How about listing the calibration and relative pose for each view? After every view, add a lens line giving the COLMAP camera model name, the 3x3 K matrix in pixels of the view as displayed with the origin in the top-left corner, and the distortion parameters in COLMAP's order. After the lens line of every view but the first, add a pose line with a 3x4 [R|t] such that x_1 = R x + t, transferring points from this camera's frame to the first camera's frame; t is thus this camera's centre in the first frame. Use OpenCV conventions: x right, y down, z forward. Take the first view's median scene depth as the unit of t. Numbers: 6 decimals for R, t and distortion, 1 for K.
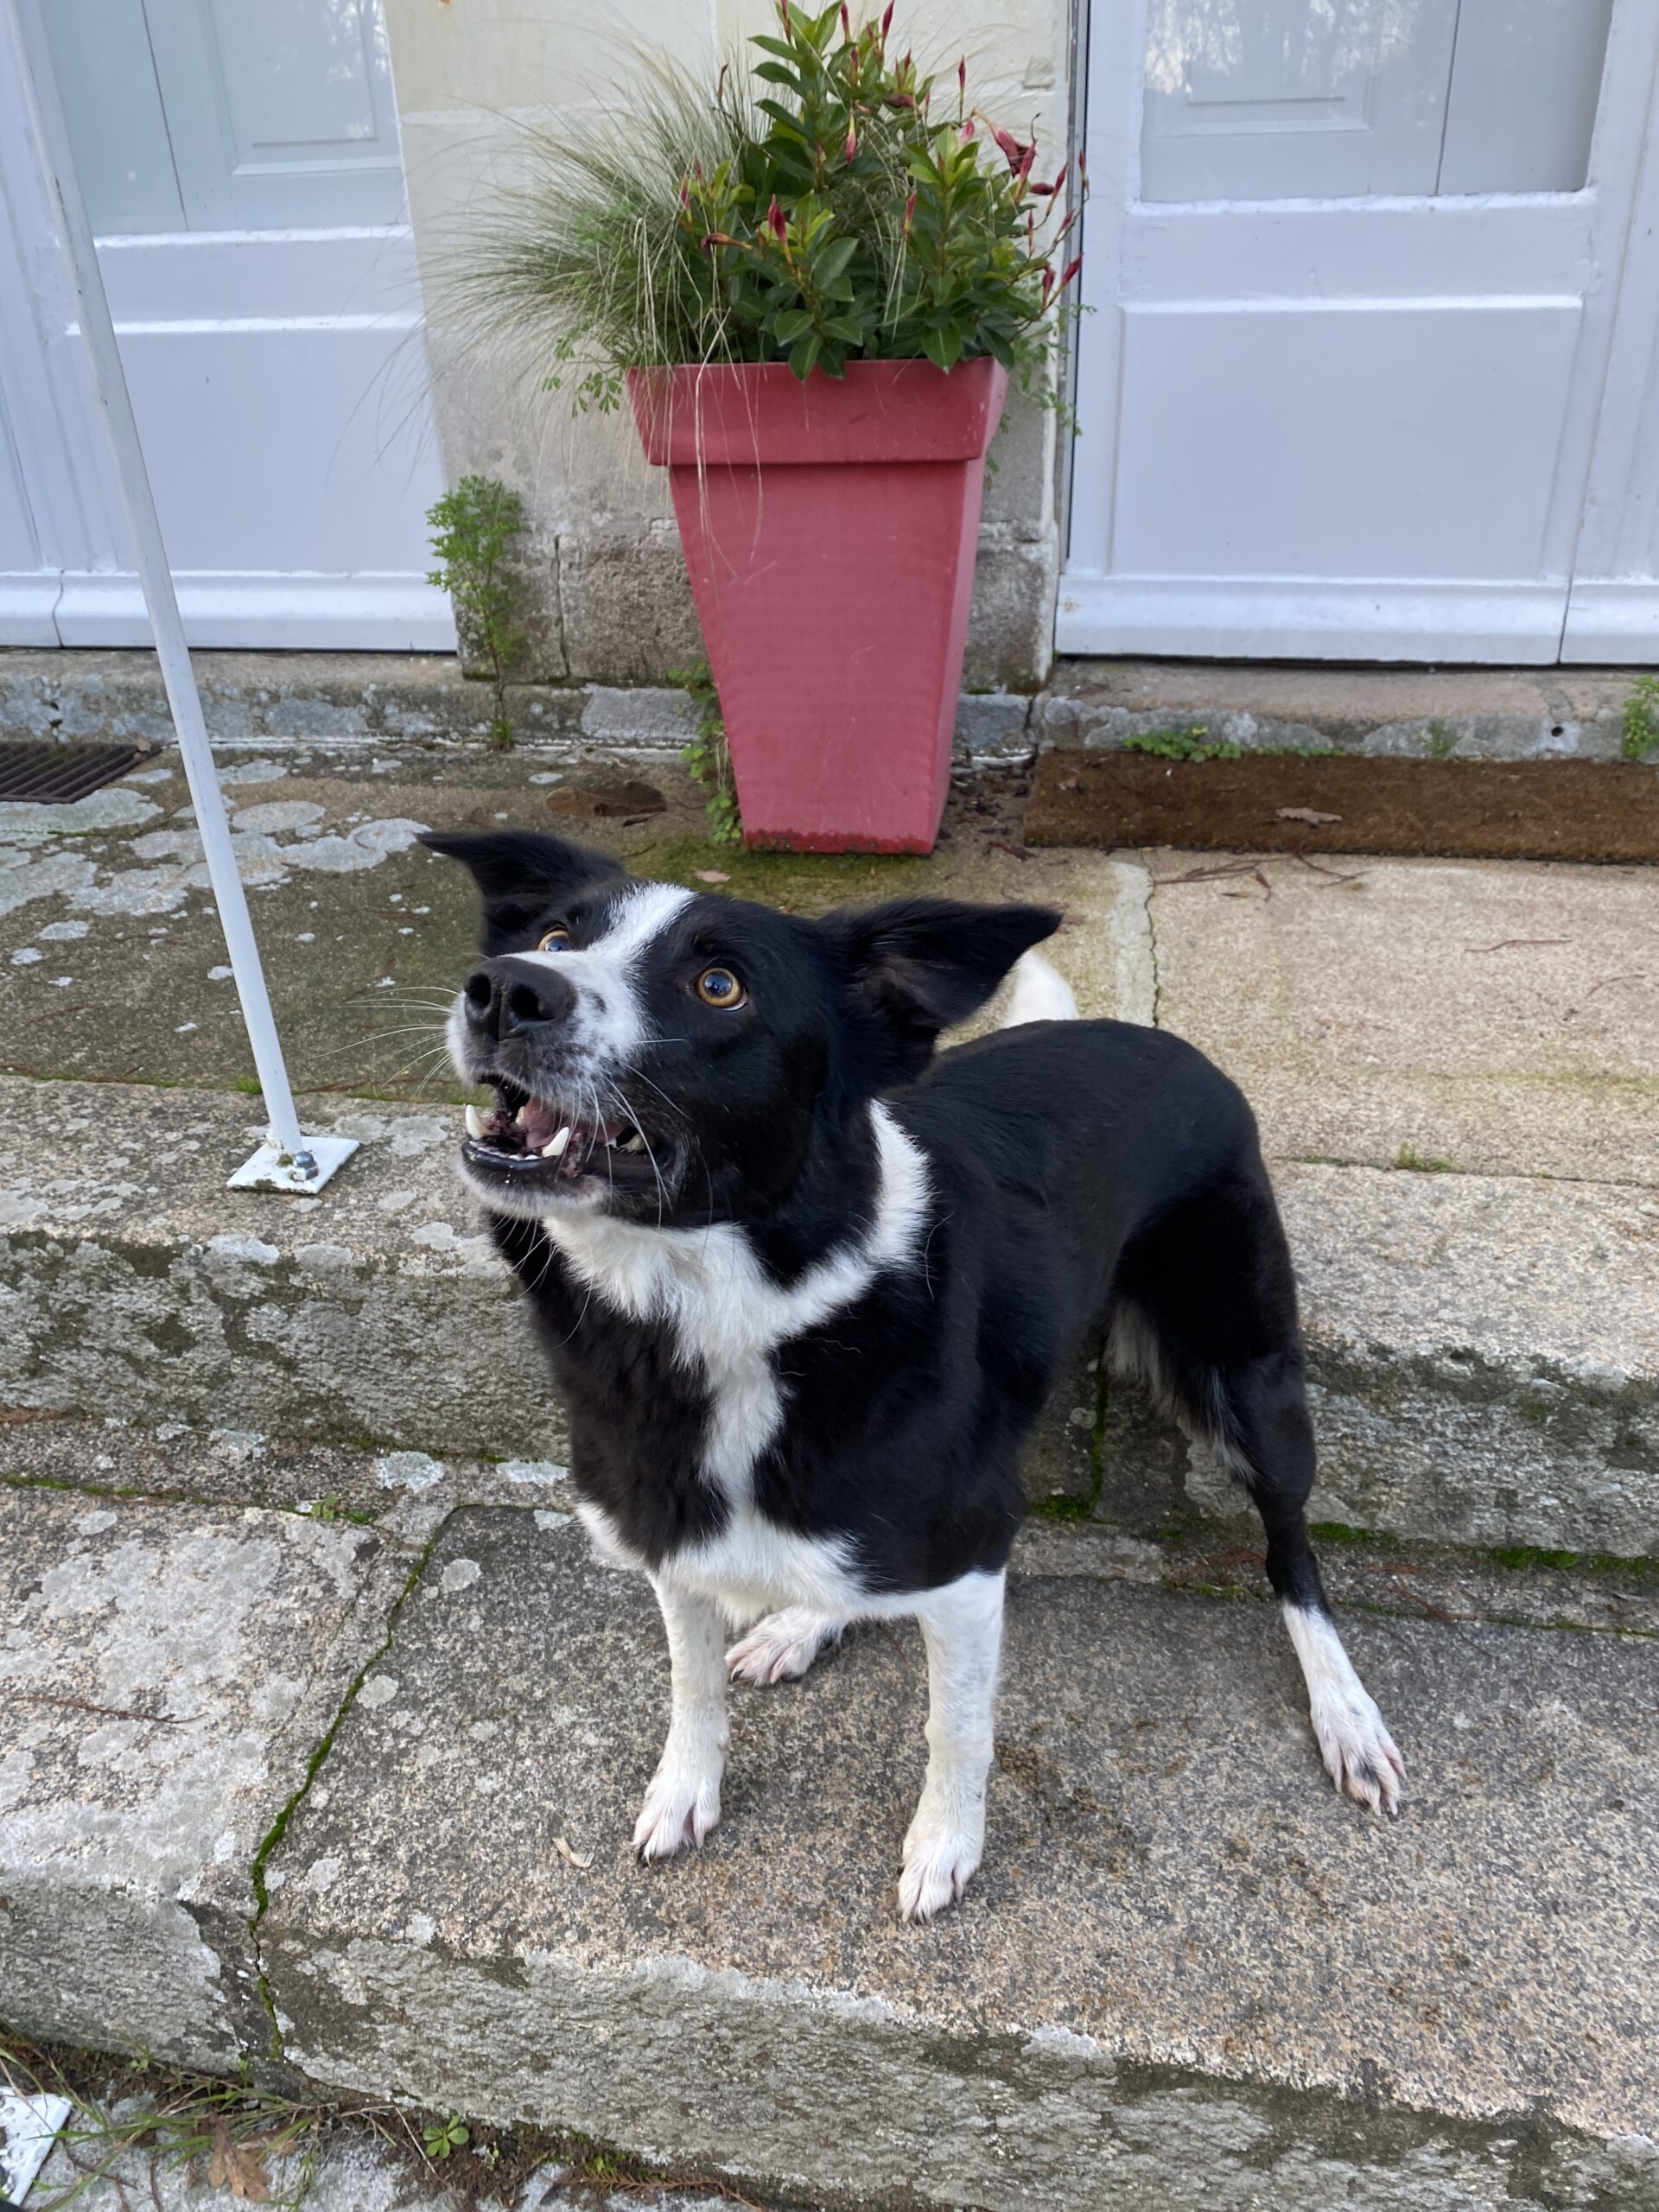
lens RADIAL K [[1695.3, 0, 829.5], [0, 1695.3, 1106.0], [0, 0, 1]] dist [0.052926, -0.005286]
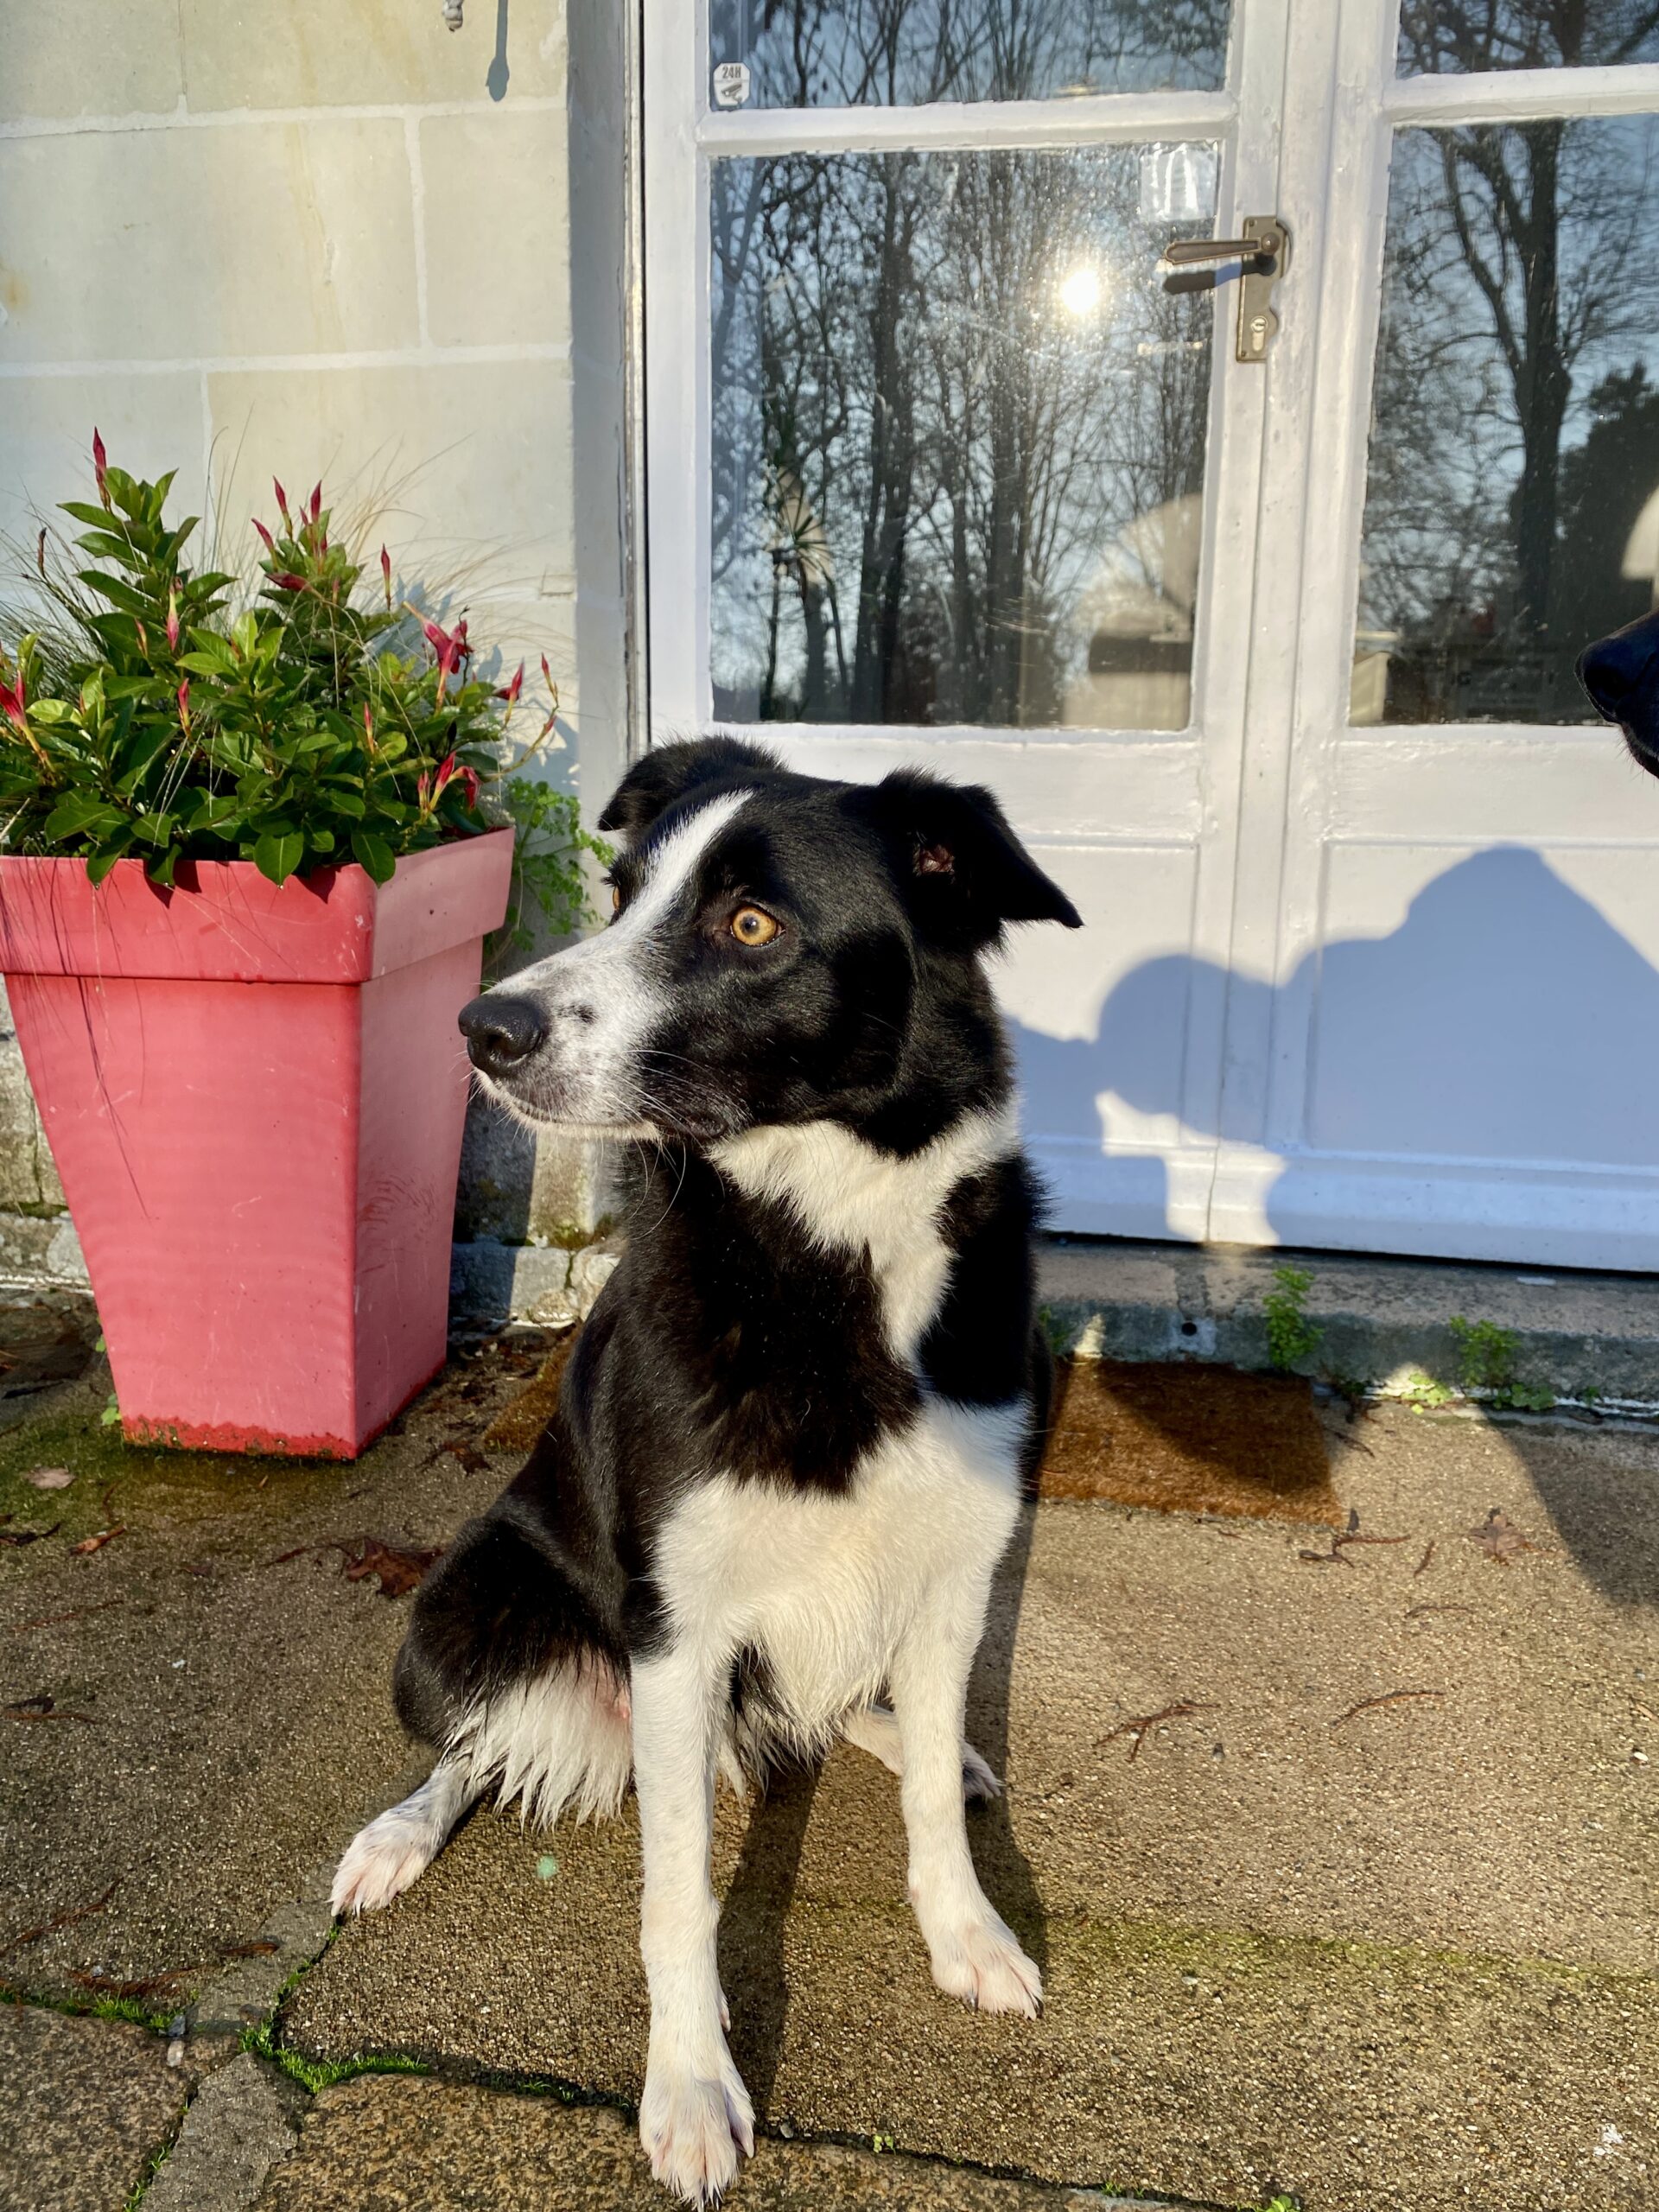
lens RADIAL K [[1691.9, 0, 831.7], [0, 1691.9, 1156.5], [0, 0, 1]] dist [0.014137, -0.001300]
pose [[0.999188, 0.039858, -0.005943, 0.256826], [-0.040095, 0.968432, -0.246032, -0.093860], [-0.004051, 0.246071, 0.969243, 0.208680]]
